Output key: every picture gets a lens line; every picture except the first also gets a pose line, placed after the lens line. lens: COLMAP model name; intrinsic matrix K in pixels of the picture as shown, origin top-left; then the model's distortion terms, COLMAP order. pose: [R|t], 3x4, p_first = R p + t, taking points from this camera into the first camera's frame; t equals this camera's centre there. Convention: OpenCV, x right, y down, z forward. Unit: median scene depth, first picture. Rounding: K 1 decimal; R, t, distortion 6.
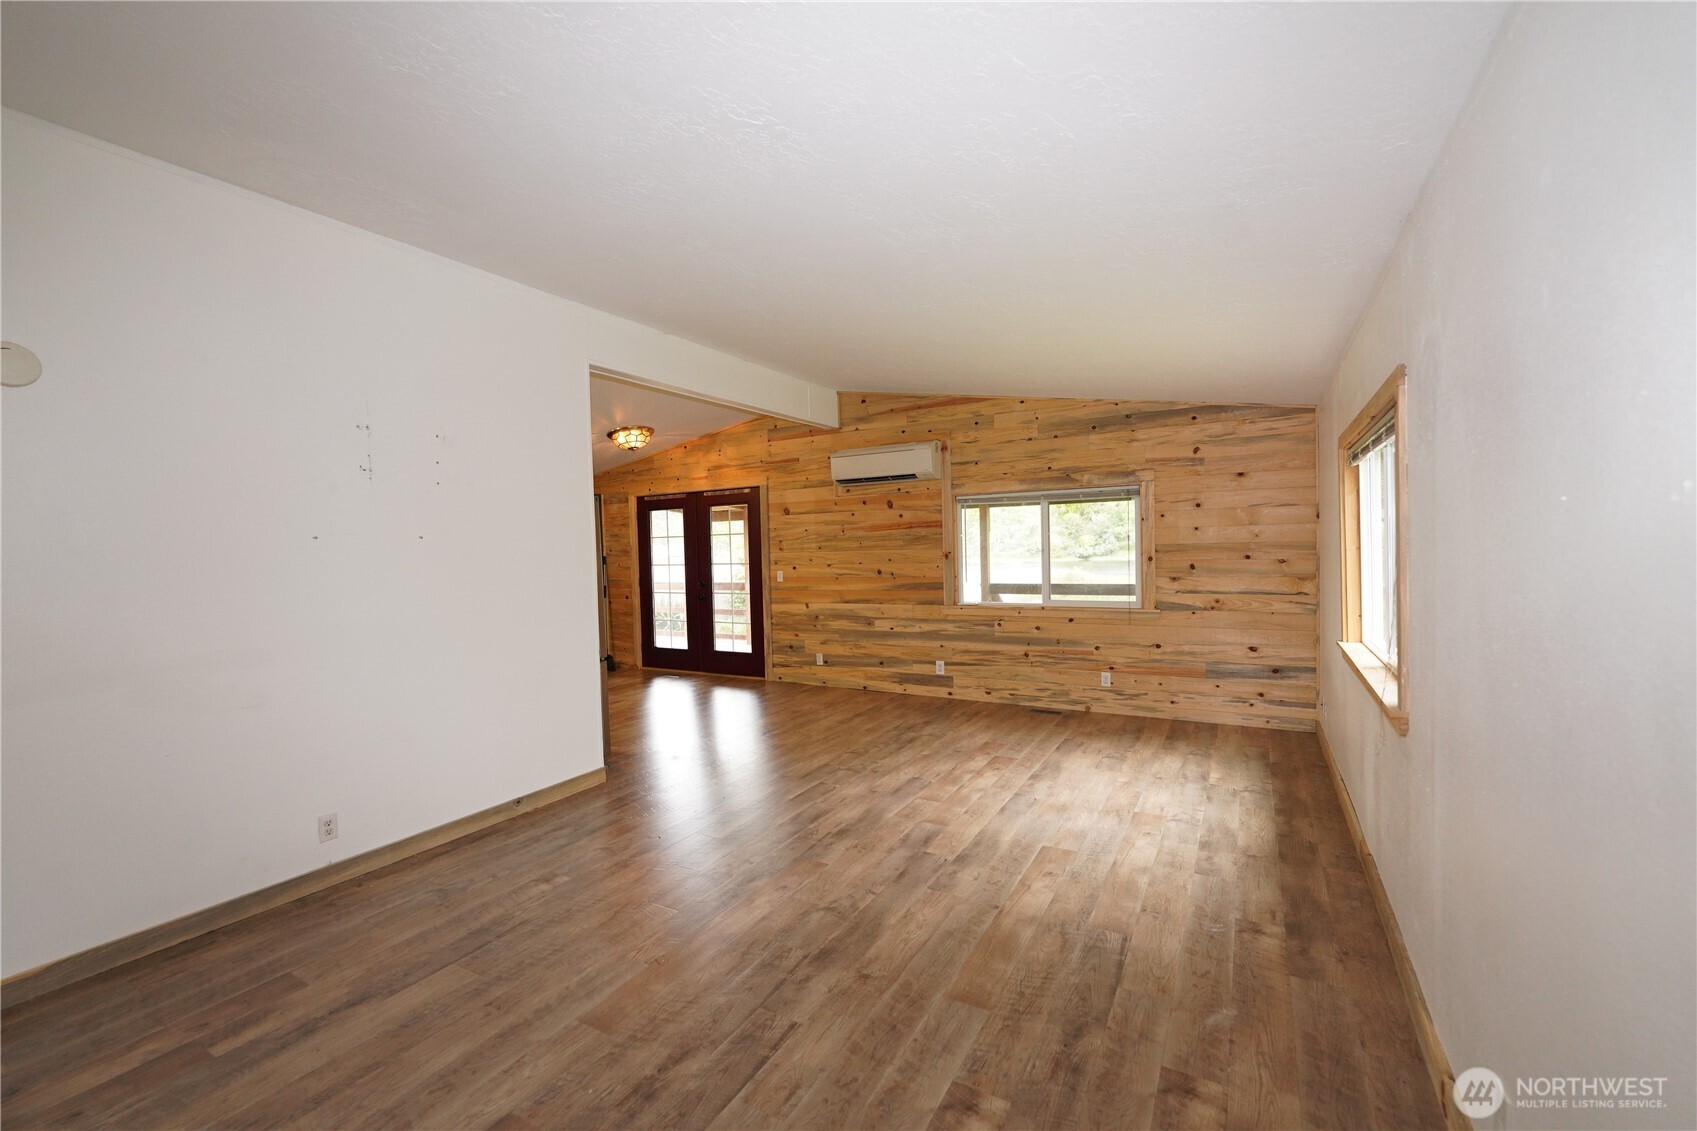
lens RADIAL K [[686.4, 0, 855.1], [0, 686.4, 567.0], [0, 0, 1]] dist [-0.003624, -0.005389]
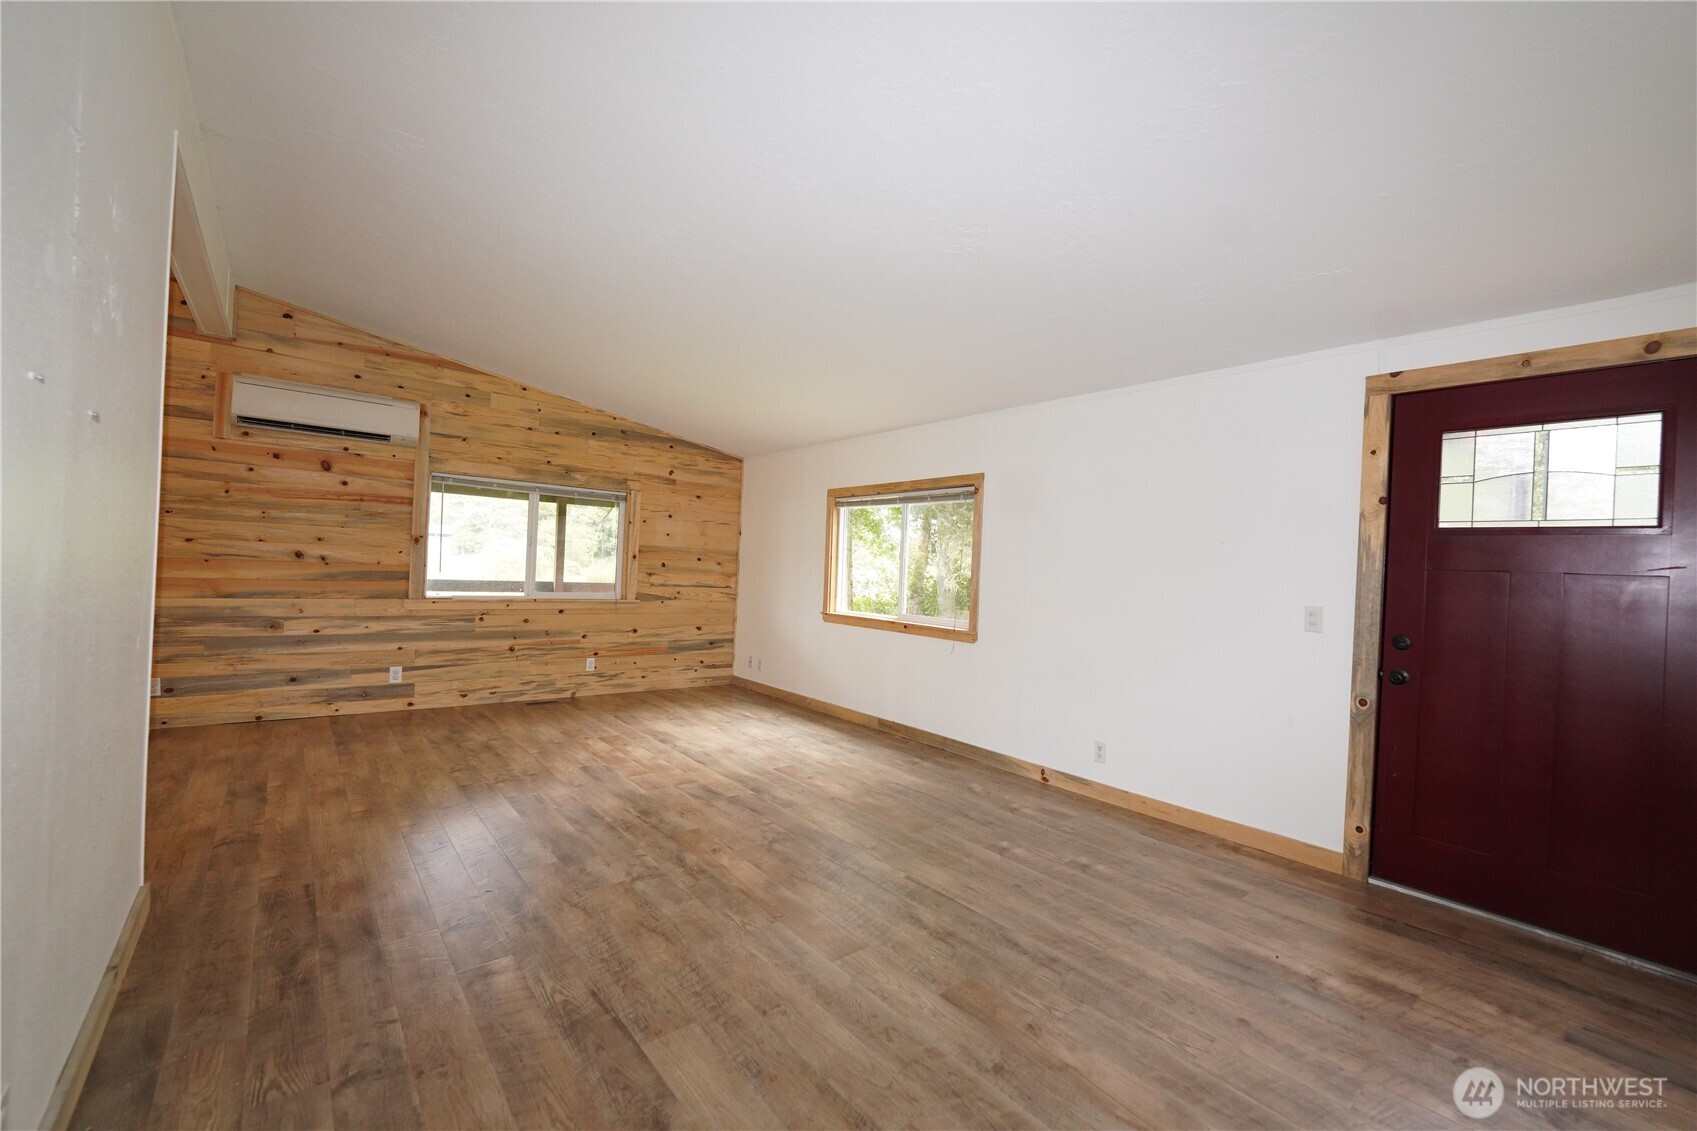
lens RADIAL K [[686.4, 0, 855.1], [0, 686.4, 567.0], [0, 0, 1]] dist [-0.003624, -0.005389]
pose [[0.348483, 0.042386, 0.936356, -0.489819], [-0.027637, 0.999007, -0.034936, 0.033042], [-0.936908, -0.013704, 0.349309, 0.212908]]
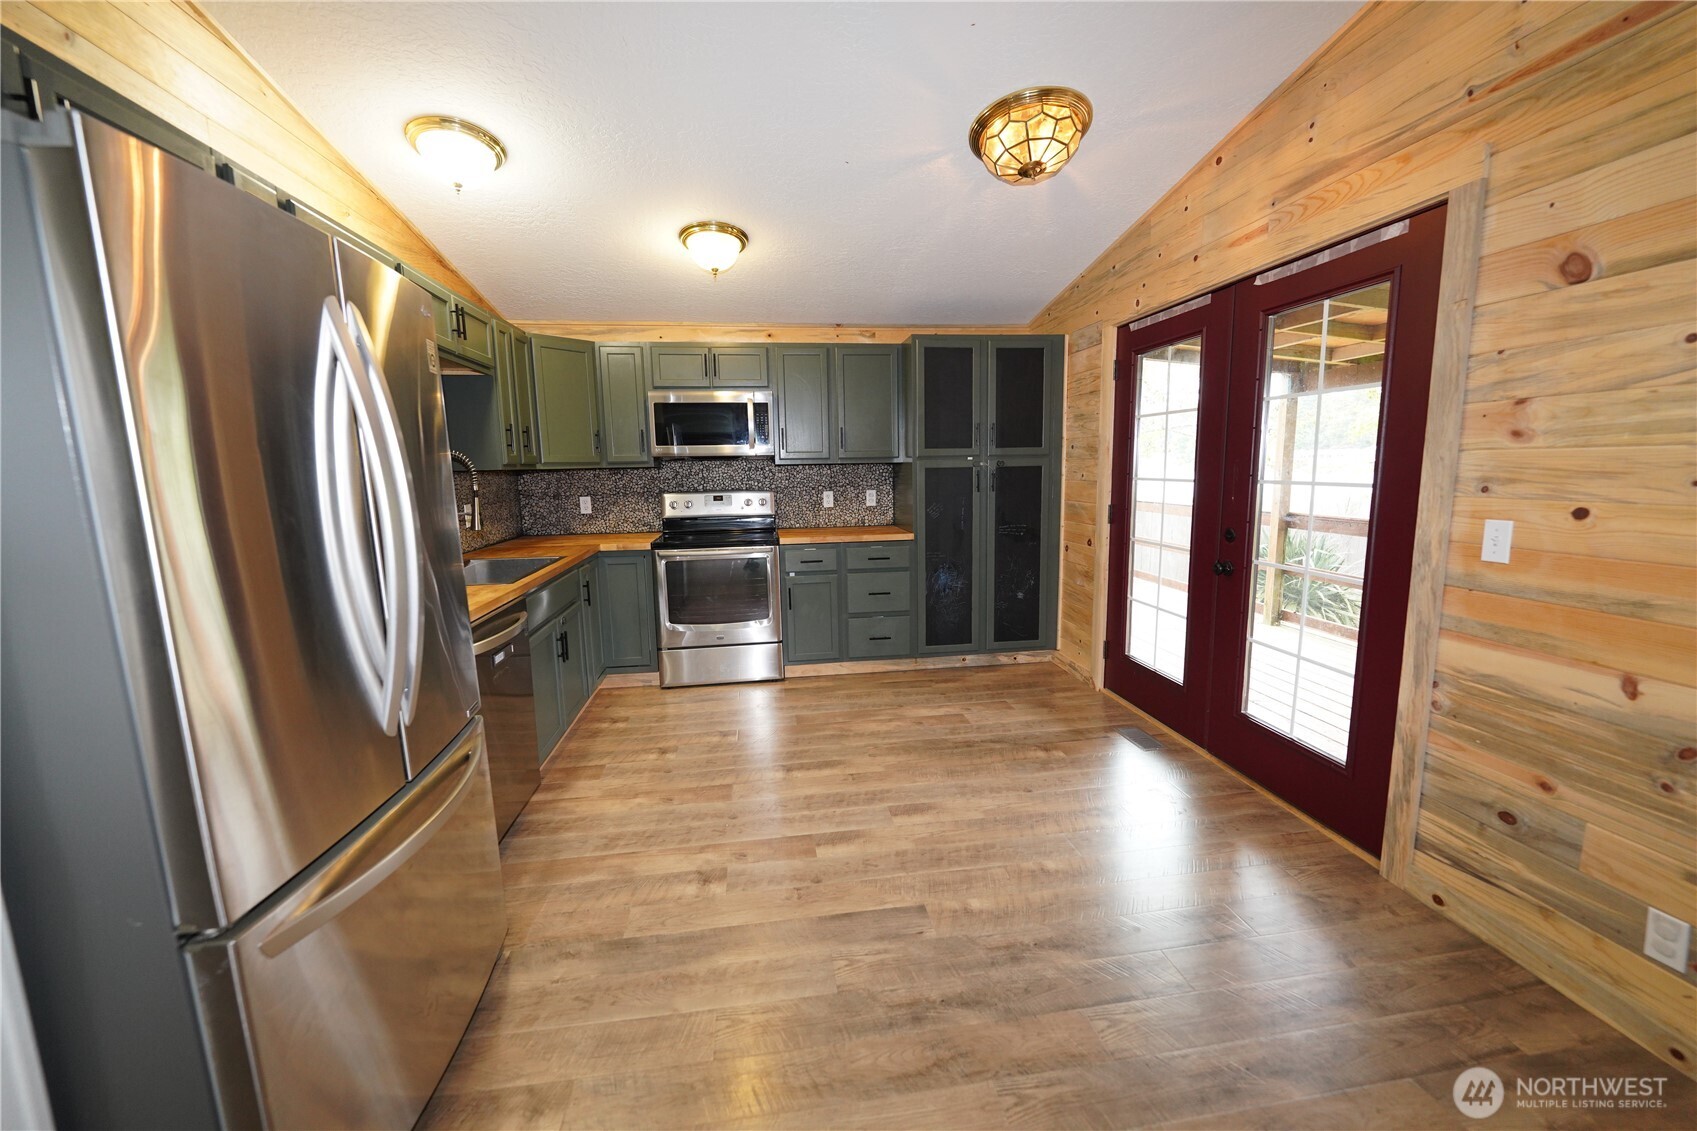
lens RADIAL K [[686.4, 0, 855.1], [0, 686.4, 567.0], [0, 0, 1]] dist [-0.003624, -0.005389]
pose [[0.617742, 0.130006, -0.775560, -0.071452], [-0.022117, 0.988722, 0.148121, -0.011167], [0.786070, -0.074347, 0.613650, 0.793879]]
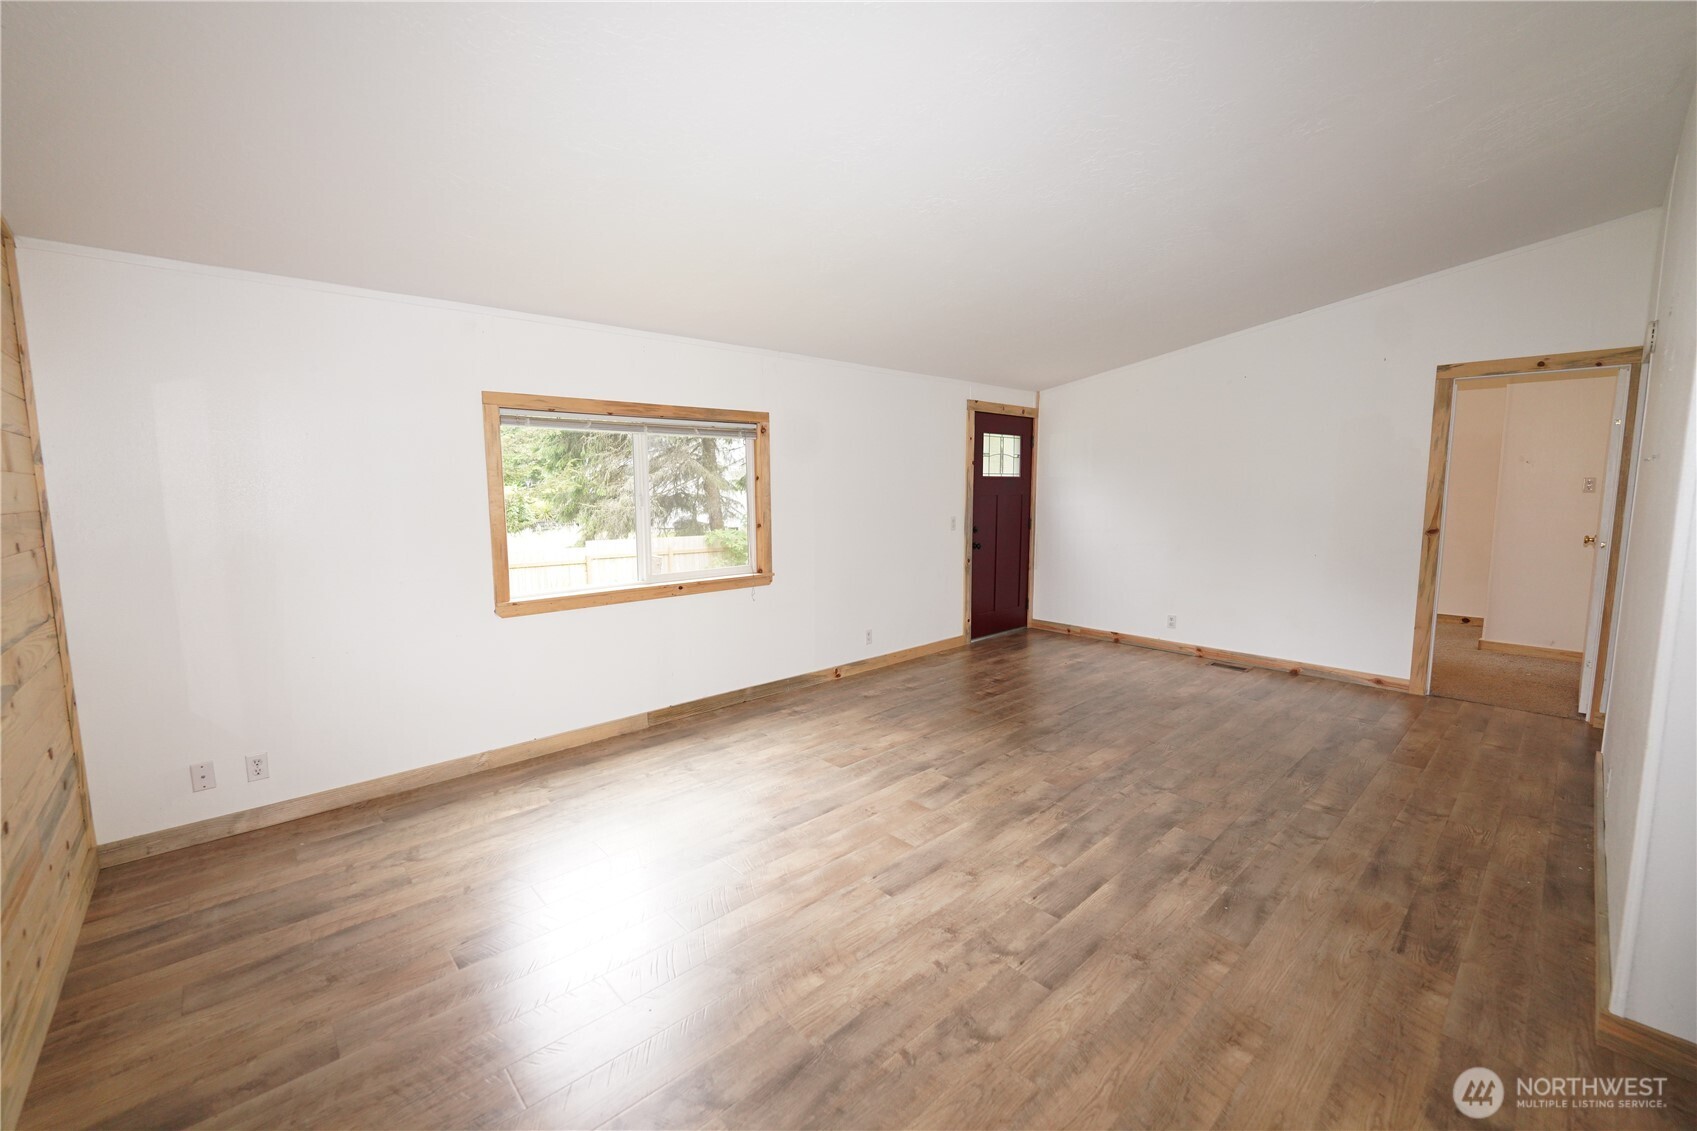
lens RADIAL K [[686.4, 0, 855.1], [0, 686.4, 567.0], [0, 0, 1]] dist [-0.003624, -0.005389]
pose [[-0.954795, -0.001377, 0.297263, -0.039463], [0.040486, 0.990069, 0.134625, -0.032700], [-0.294497, 0.140574, -0.945257, 1.064851]]
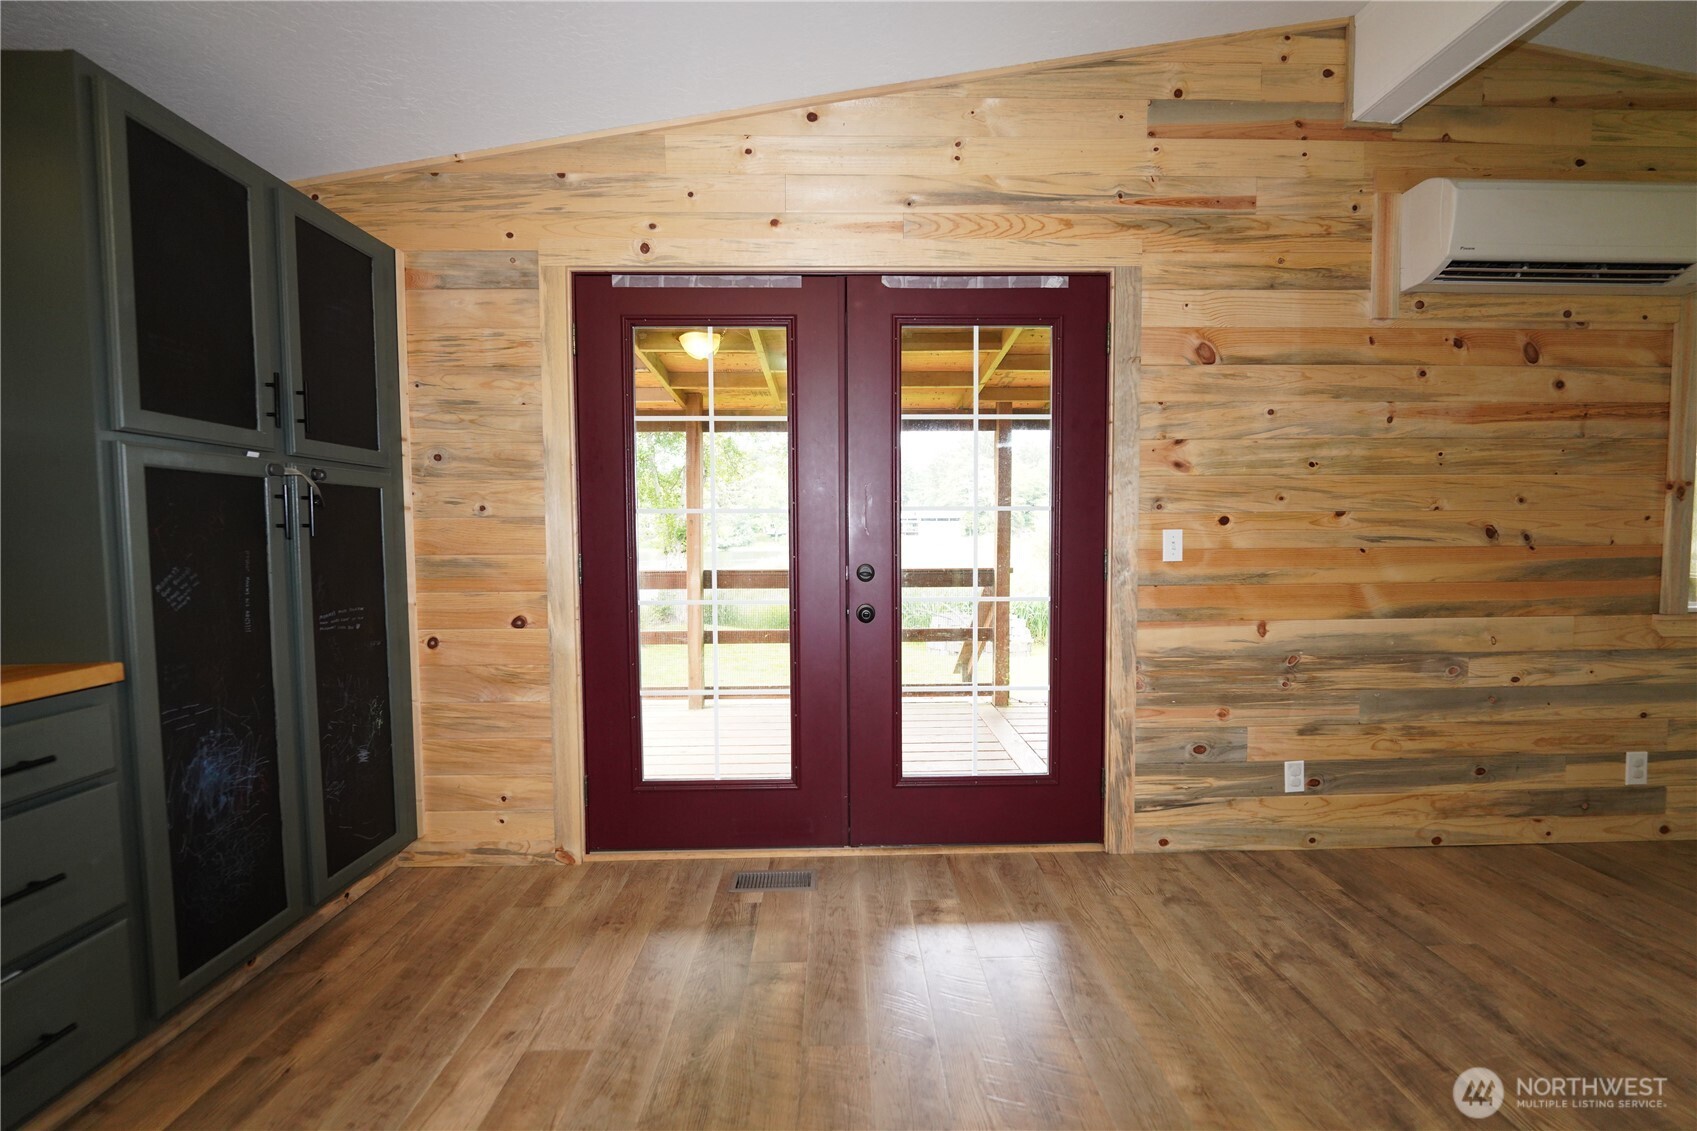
lens RADIAL K [[686.4, 0, 855.1], [0, 686.4, 567.0], [0, 0, 1]] dist [-0.003624, -0.005389]
pose [[0.855140, -0.006441, 0.518357, -0.509901], [-0.000111, 0.999921, 0.012607, 0.024456], [-0.518397, -0.010839, 0.855071, 0.961853]]
